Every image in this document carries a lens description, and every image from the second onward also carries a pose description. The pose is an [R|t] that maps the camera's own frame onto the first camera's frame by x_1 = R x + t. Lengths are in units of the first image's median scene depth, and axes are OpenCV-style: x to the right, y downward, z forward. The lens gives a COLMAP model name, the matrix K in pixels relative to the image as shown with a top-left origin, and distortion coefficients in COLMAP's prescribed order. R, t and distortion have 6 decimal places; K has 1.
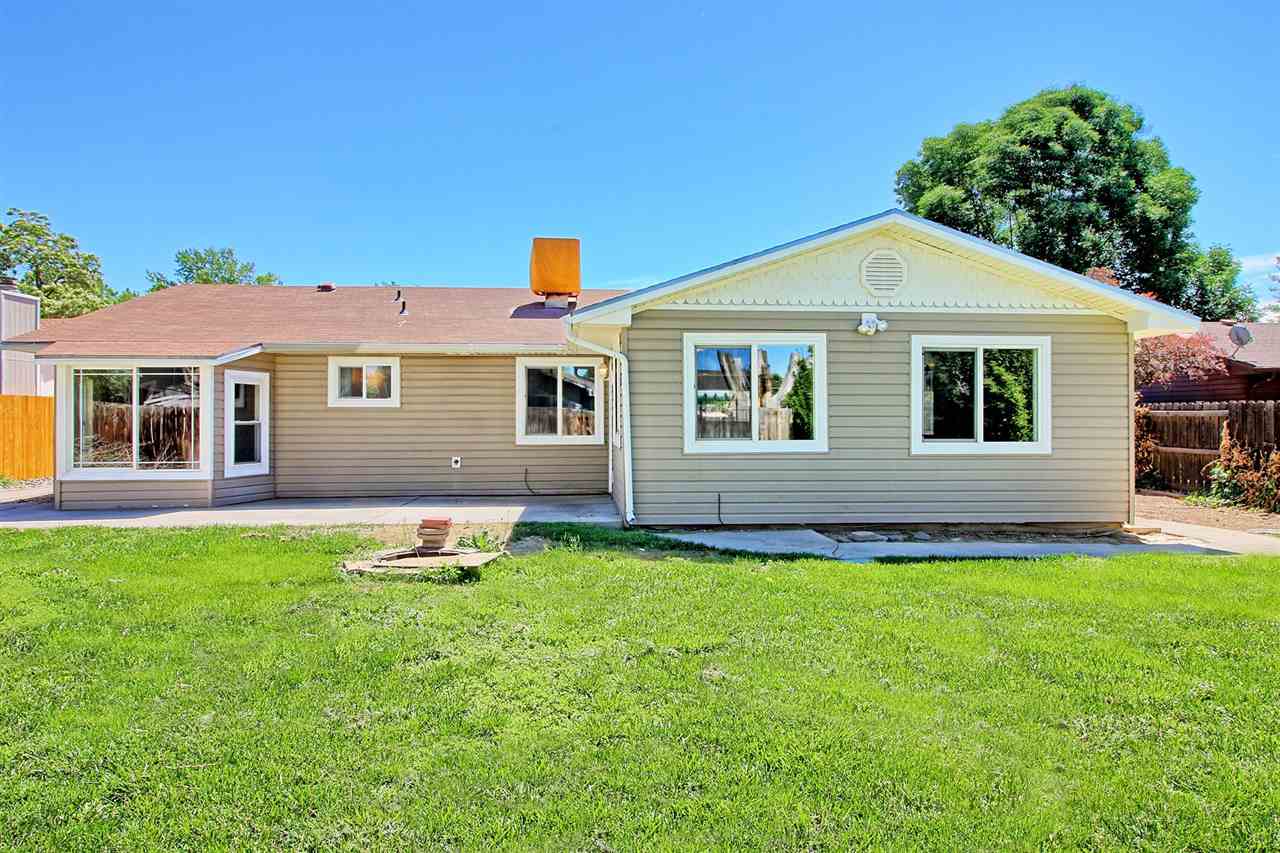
lens RADIAL K [[794.8, 0, 645.6], [0, 794.8, 417.6], [0, 0, 1]] dist [-0.000023, 0.000954]
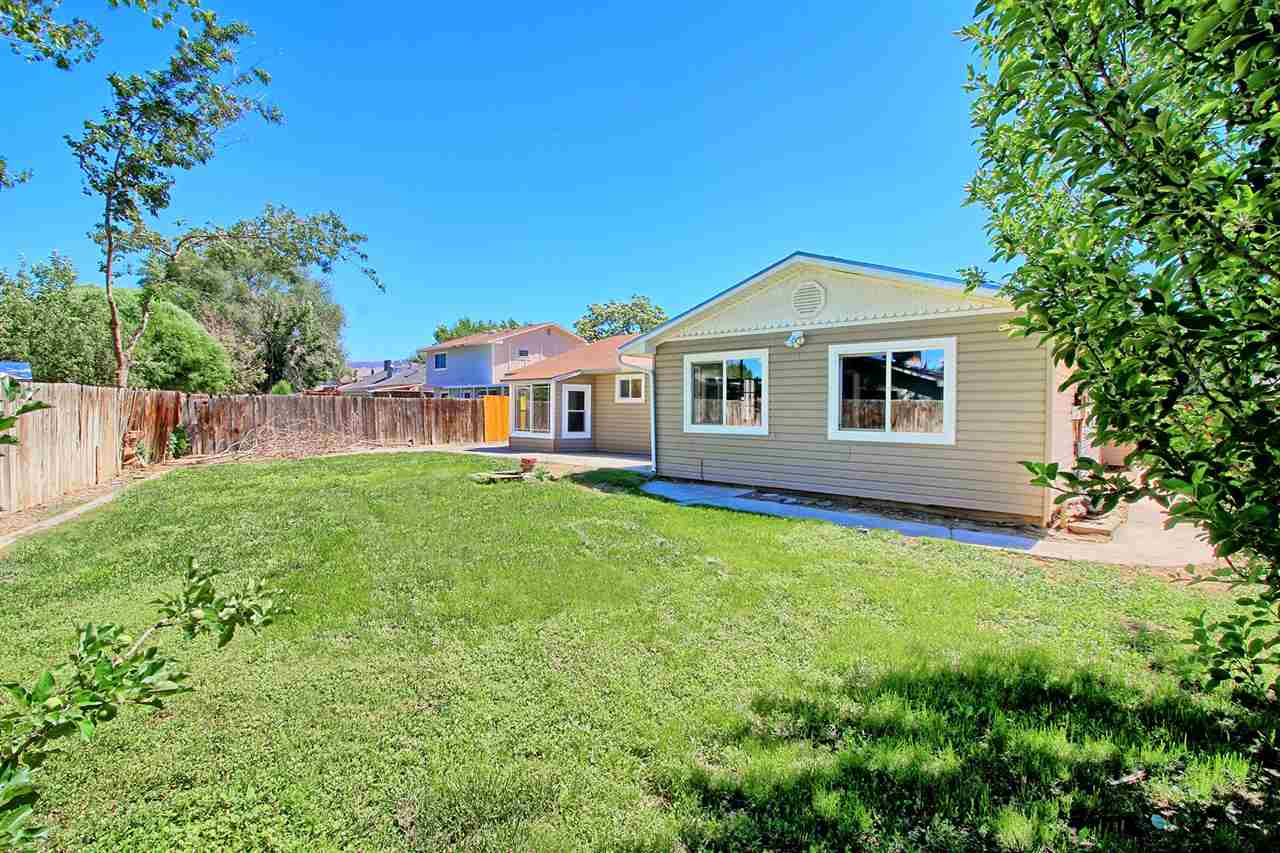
lens RADIAL K [[596.7, 0, 641.6], [0, 596.7, 418.1], [0, 0, 1]] dist [-0.002737, 0.000252]
pose [[0.700276, 0.016787, -0.713675, 0.624029], [-0.006031, 0.999827, 0.017599, -0.002354], [0.713847, -0.008020, 0.700256, 0.091616]]
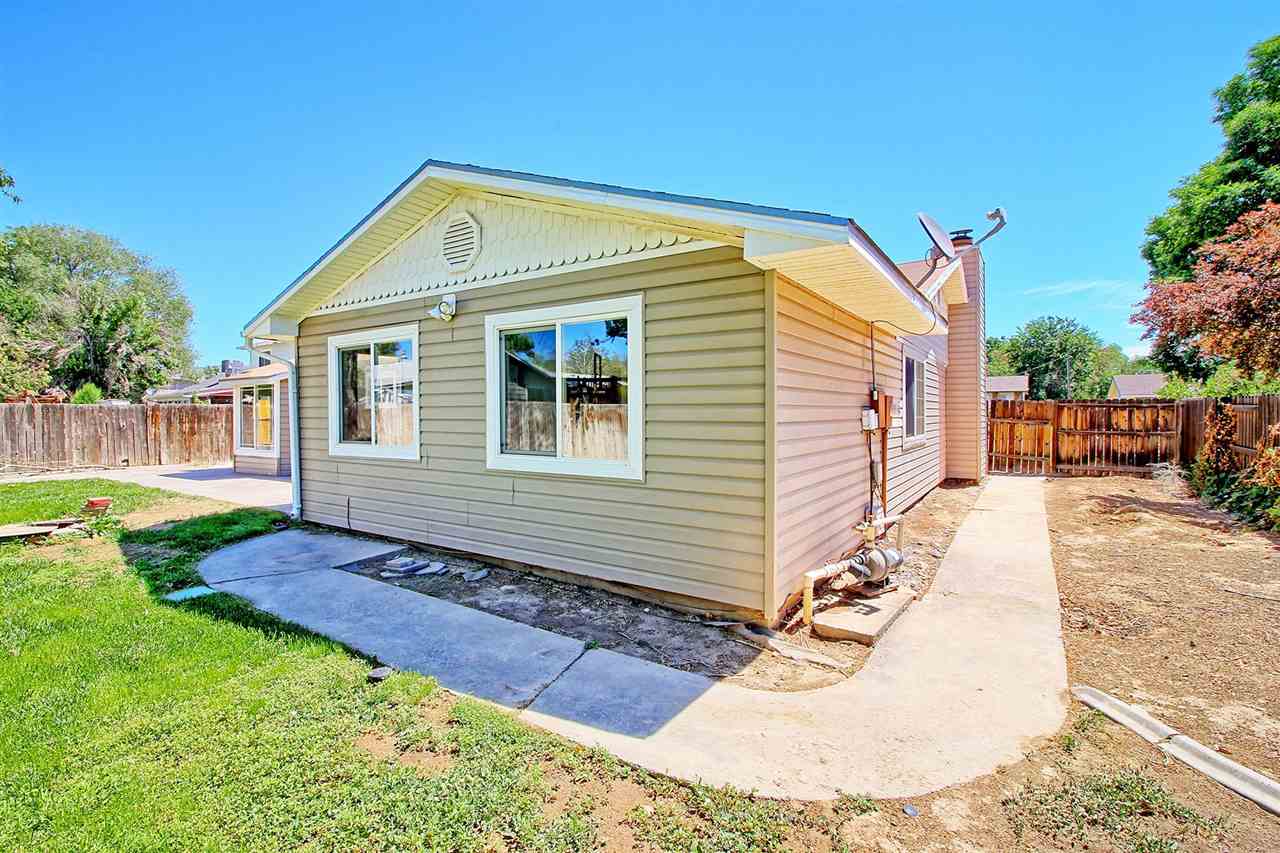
lens RADIAL K [[596.7, 0, 643.5], [0, 596.7, 417.5], [0, 0, 1]] dist [-0.002737, 0.000252]
pose [[0.781849, 0.004088, -0.623455, 0.635321], [0.005189, 0.999901, 0.013063, -0.008467], [0.623446, -0.013449, 0.781750, 0.493027]]
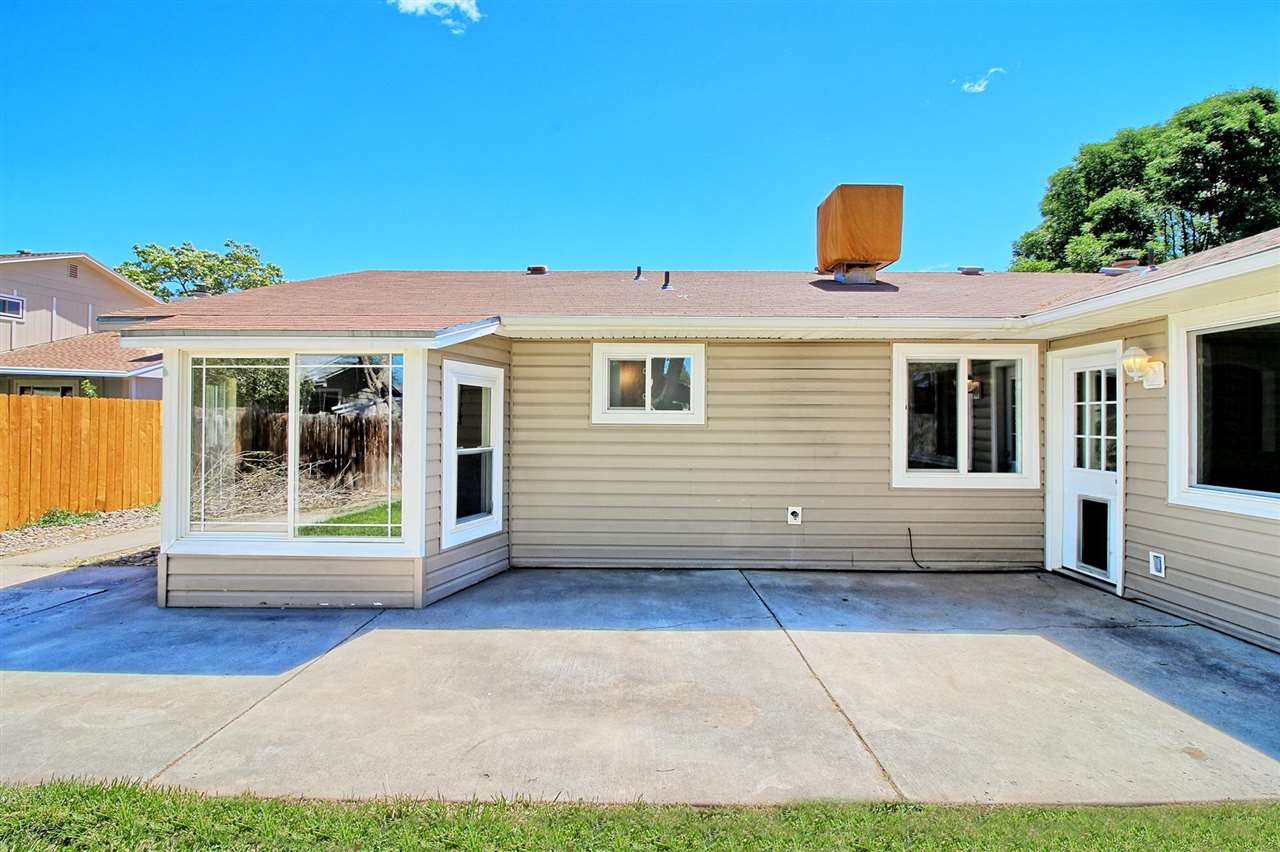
lens RADIAL K [[596.7, 0, 632.5], [0, 596.7, 421.3], [0, 0, 1]] dist [-0.002737, 0.000252]
pose [[0.994529, 0.006897, -0.104236, -0.324019], [-0.006877, 0.999976, 0.000546, -0.015916], [0.104238, 0.000174, 0.994552, 0.545787]]
